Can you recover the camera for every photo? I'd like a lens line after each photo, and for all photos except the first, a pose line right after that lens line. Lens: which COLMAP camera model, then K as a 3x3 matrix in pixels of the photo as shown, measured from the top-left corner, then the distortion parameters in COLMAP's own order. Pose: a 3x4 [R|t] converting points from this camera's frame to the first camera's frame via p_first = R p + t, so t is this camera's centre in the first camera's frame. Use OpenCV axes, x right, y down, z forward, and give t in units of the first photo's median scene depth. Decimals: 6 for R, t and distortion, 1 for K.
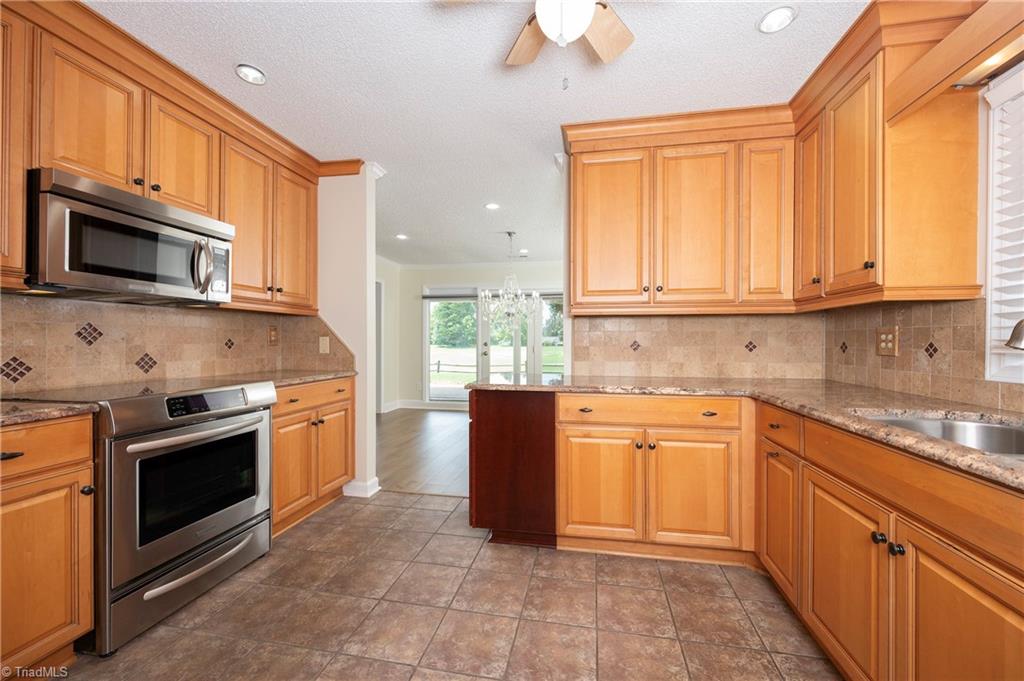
lens RADIAL K [[404.6, 0, 521.3], [0, 404.6, 345.0], [0, 0, 1]] dist [-0.001051, 0.000968]
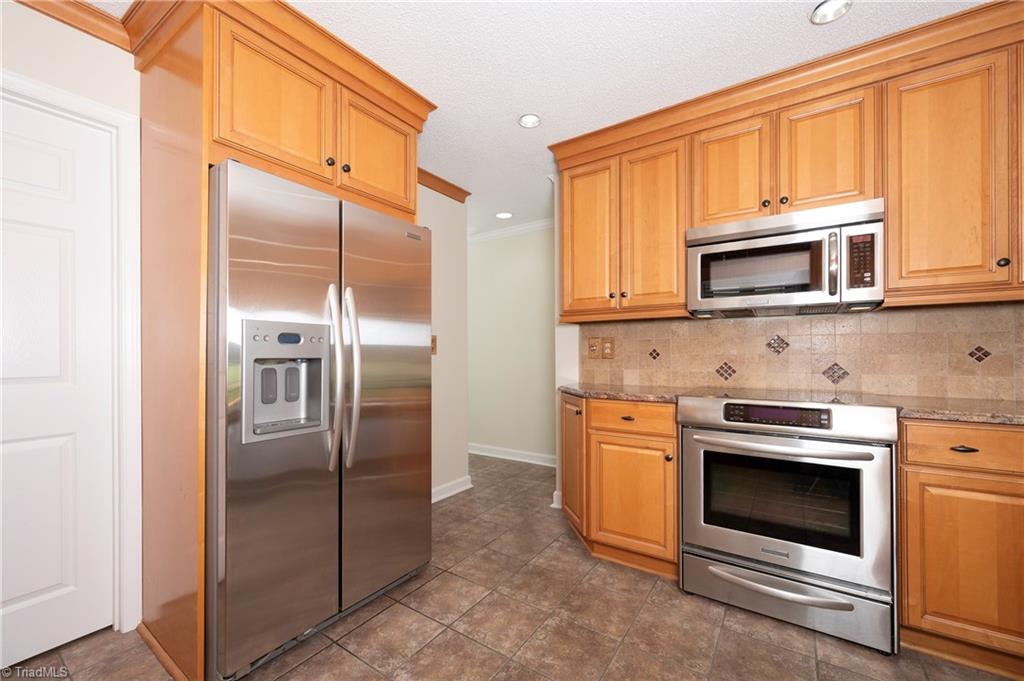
lens RADIAL K [[404.6, 0, 508.1], [0, 404.6, 349.8], [0, 0, 1]] dist [-0.001051, 0.000968]
pose [[-0.412845, -0.008575, -0.910761, 0.346473], [-0.005996, 0.999960, -0.006697, -0.000588], [0.910781, 0.002697, -0.412880, 0.860554]]
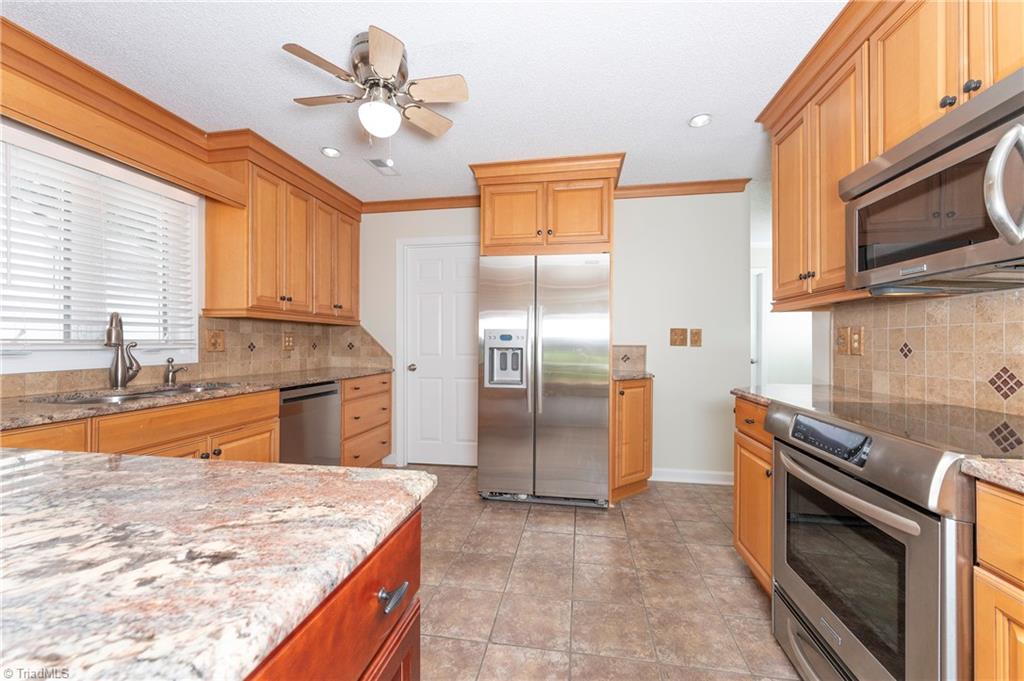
lens RADIAL K [[404.6, 0, 519.7], [0, 404.6, 343.6], [0, 0, 1]] dist [-0.001051, 0.000968]
pose [[-0.999945, -0.006391, -0.008261, -0.273298], [-0.006471, 0.999933, 0.009638, -0.018189], [0.008199, 0.009691, -0.999919, 1.733871]]
